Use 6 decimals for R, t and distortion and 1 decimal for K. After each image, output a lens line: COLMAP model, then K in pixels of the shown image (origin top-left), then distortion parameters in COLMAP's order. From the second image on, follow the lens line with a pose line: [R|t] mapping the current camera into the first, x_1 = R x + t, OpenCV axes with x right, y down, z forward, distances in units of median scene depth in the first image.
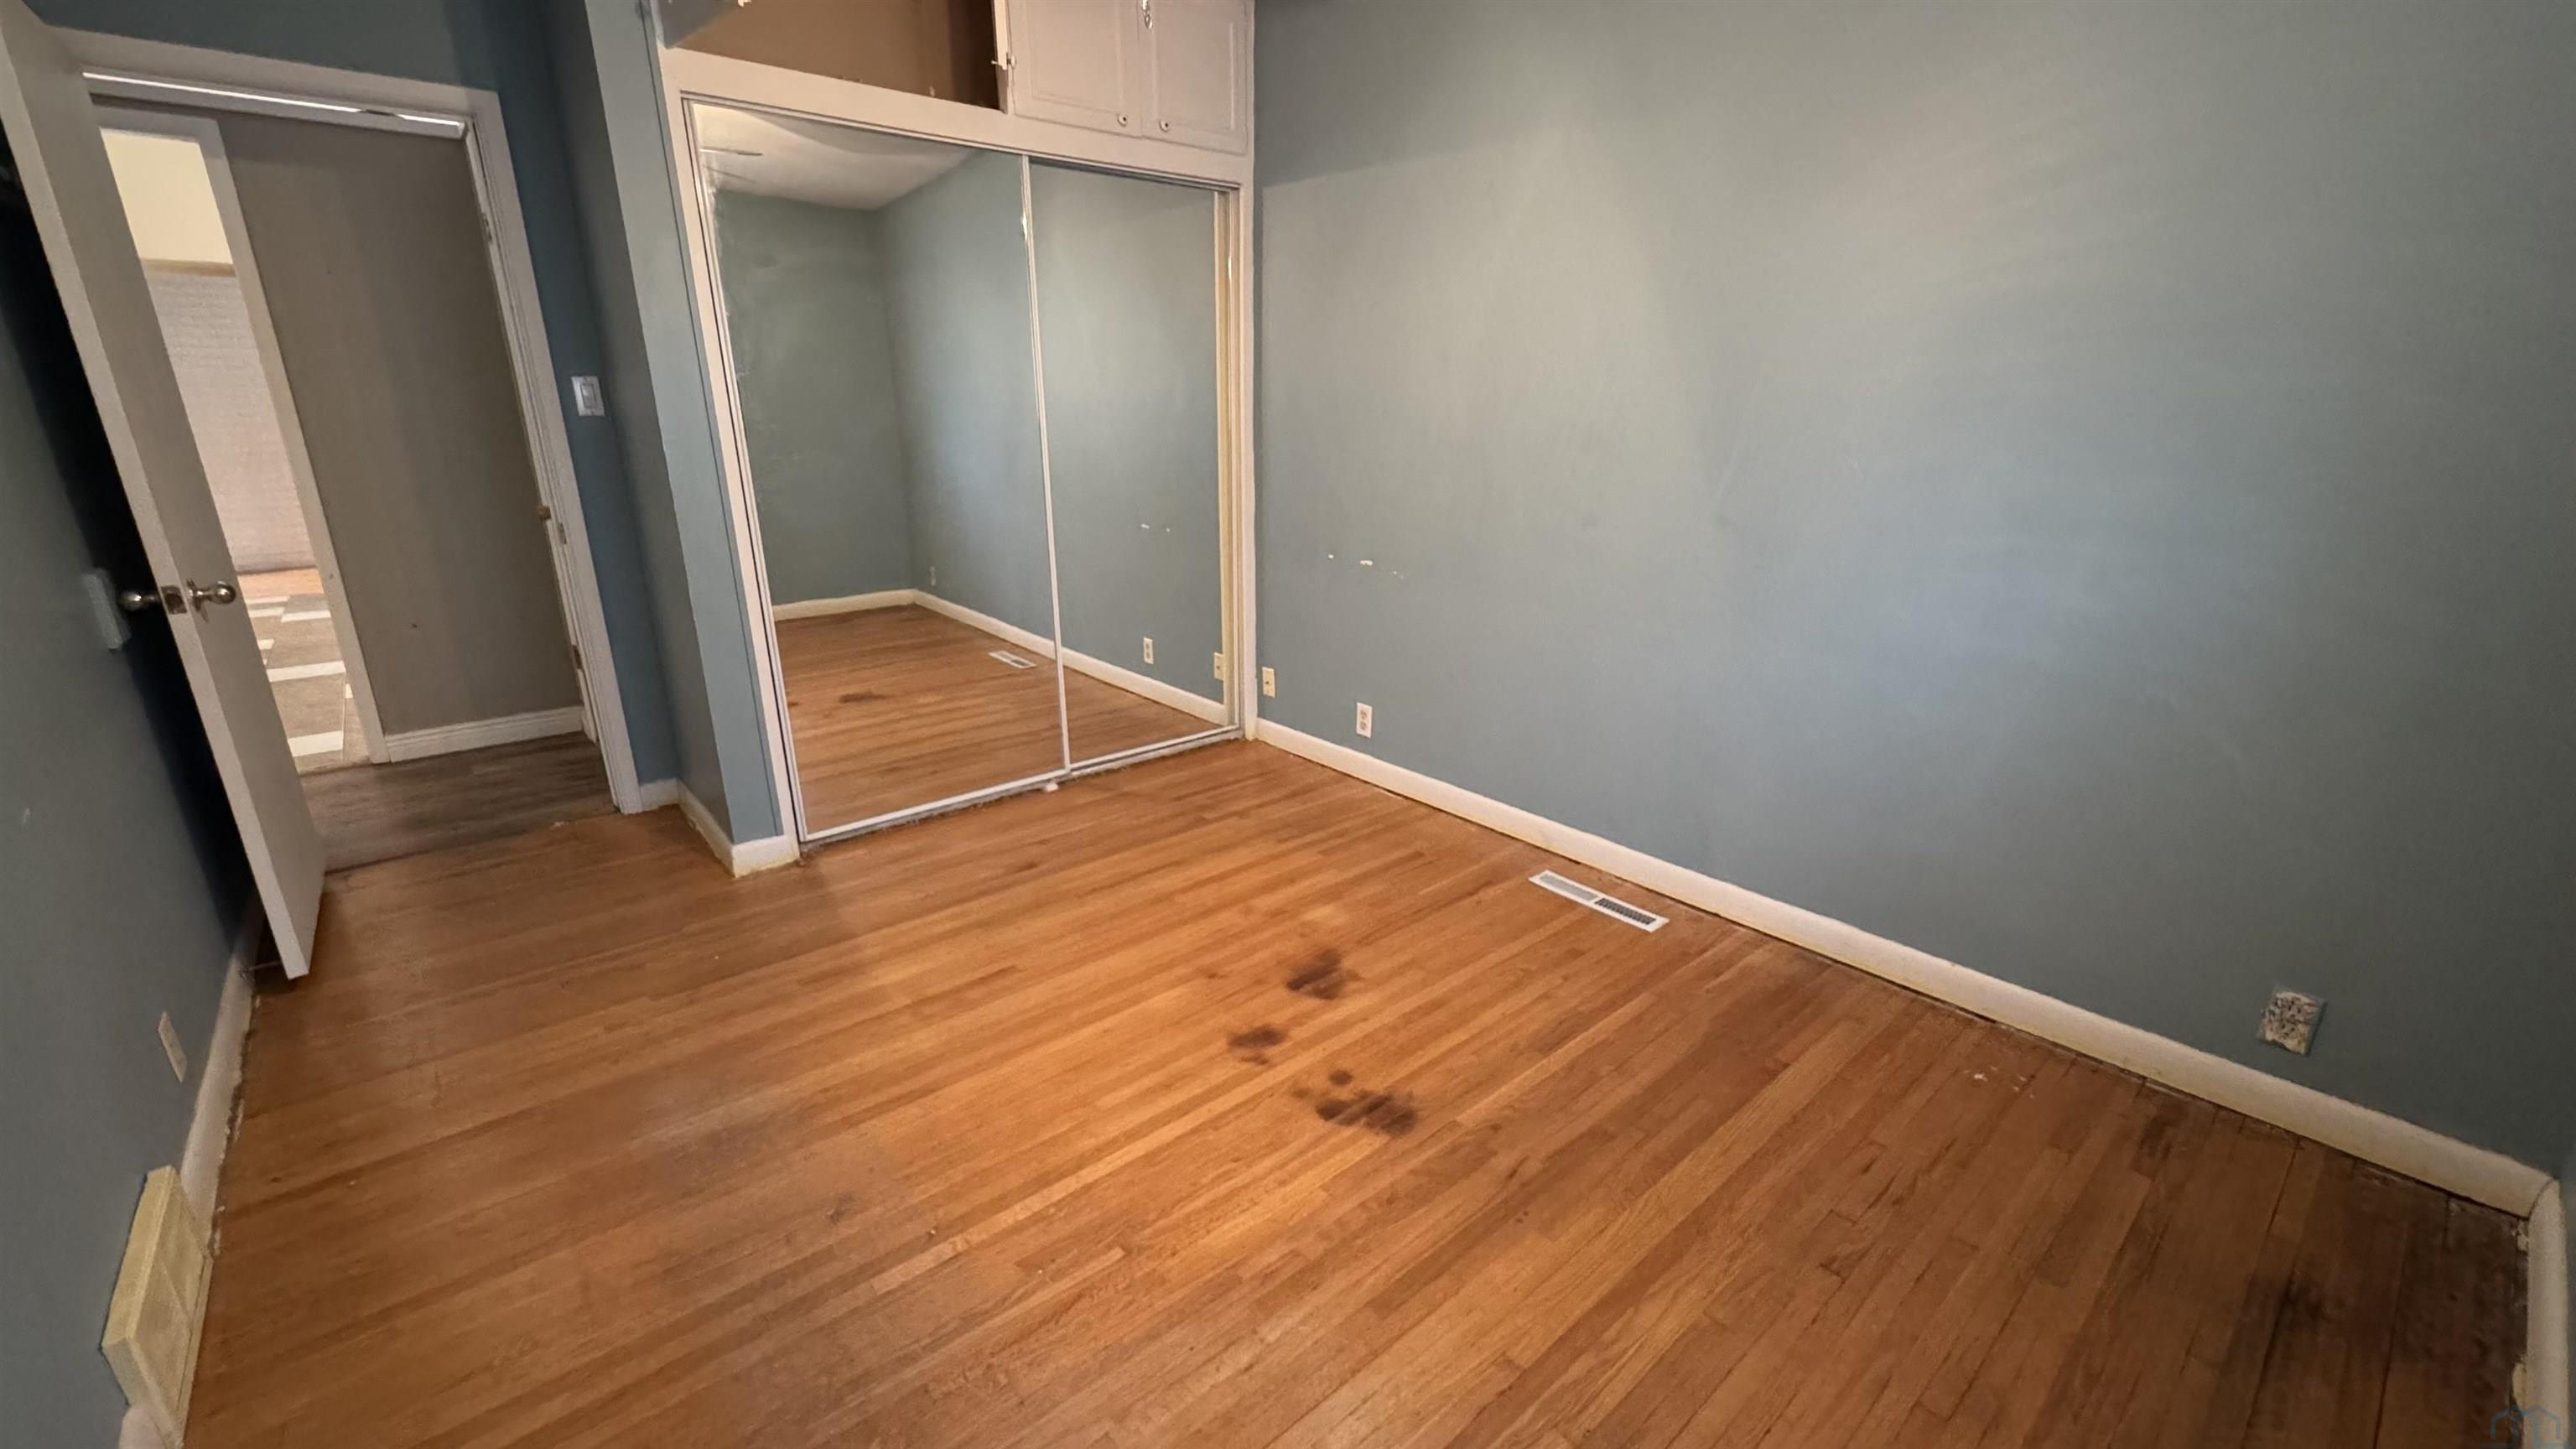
lens RADIAL K [[1022.0, 0, 1301.4], [0, 1022.0, 718.8], [0, 0, 1]] dist [0.002811, -0.000312]
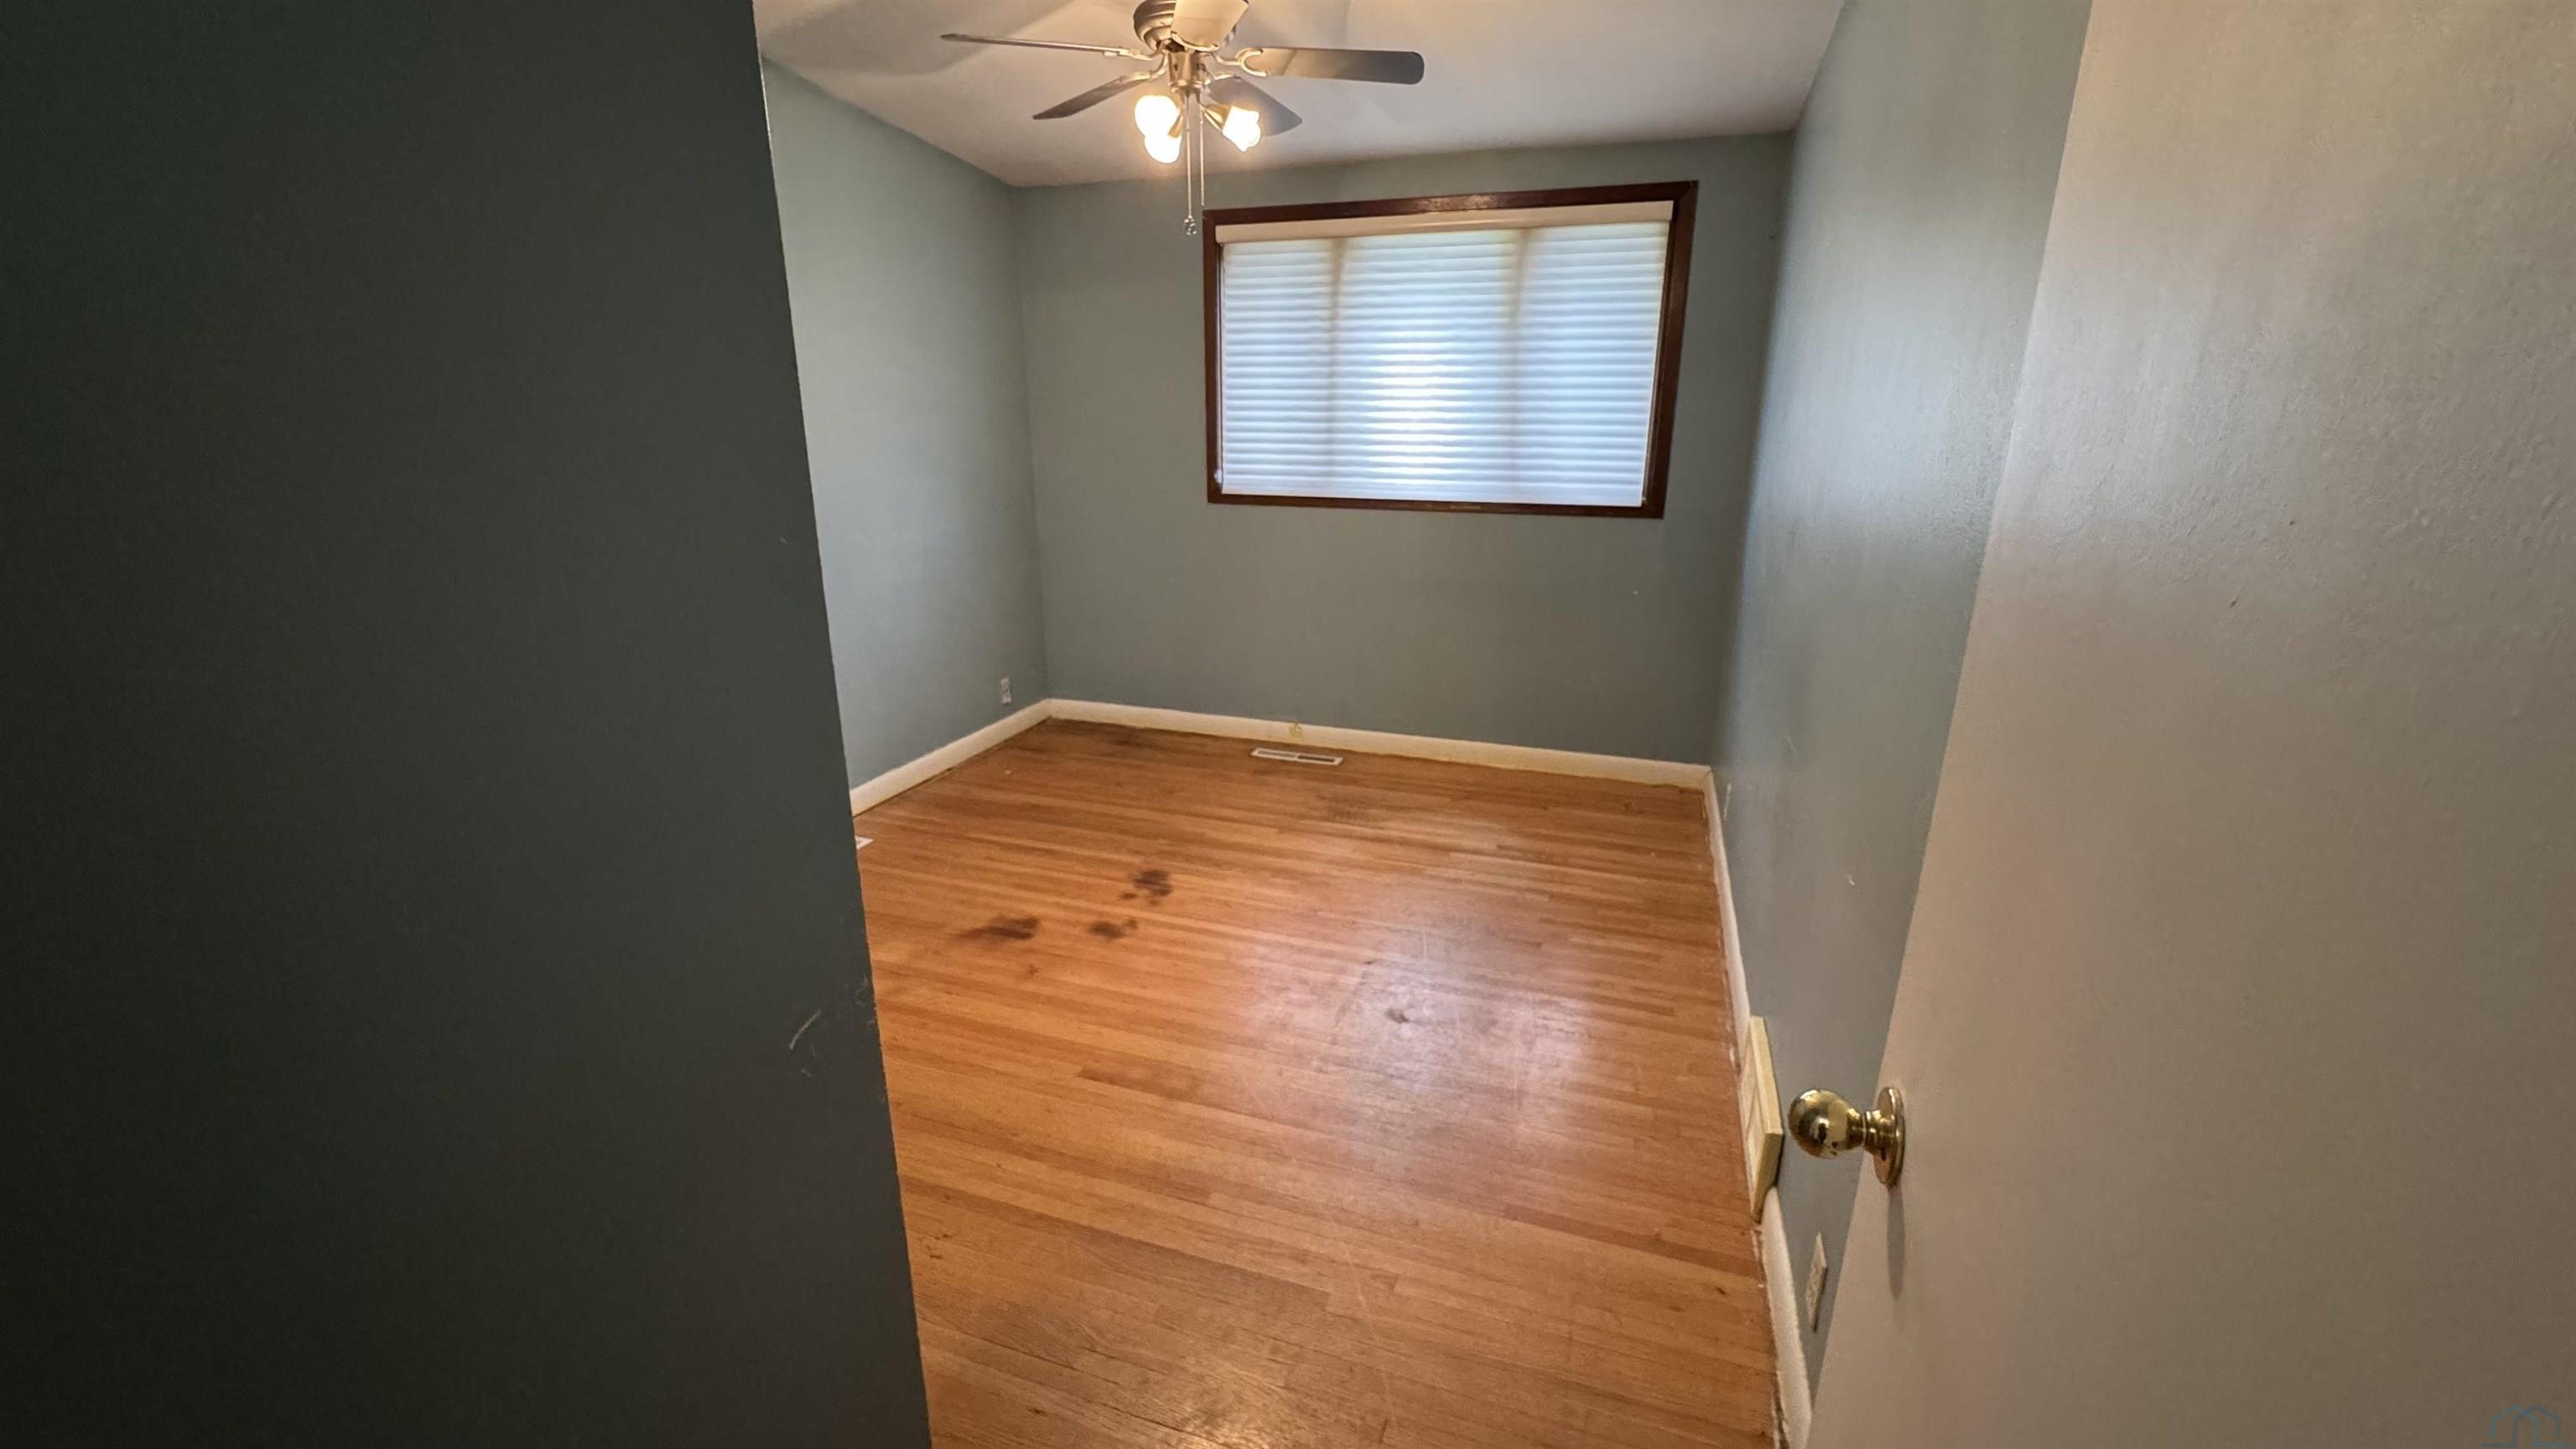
lens RADIAL K [[1022.0, 0, 1299.7], [0, 1022.0, 729.6], [0, 0, 1]] dist [0.002811, -0.000312]
pose [[-0.501373, -0.257542, 0.826013, -1.169162], [0.257306, 0.867101, 0.426532, -0.398263], [-0.826086, 0.426389, -0.368474, 1.163840]]
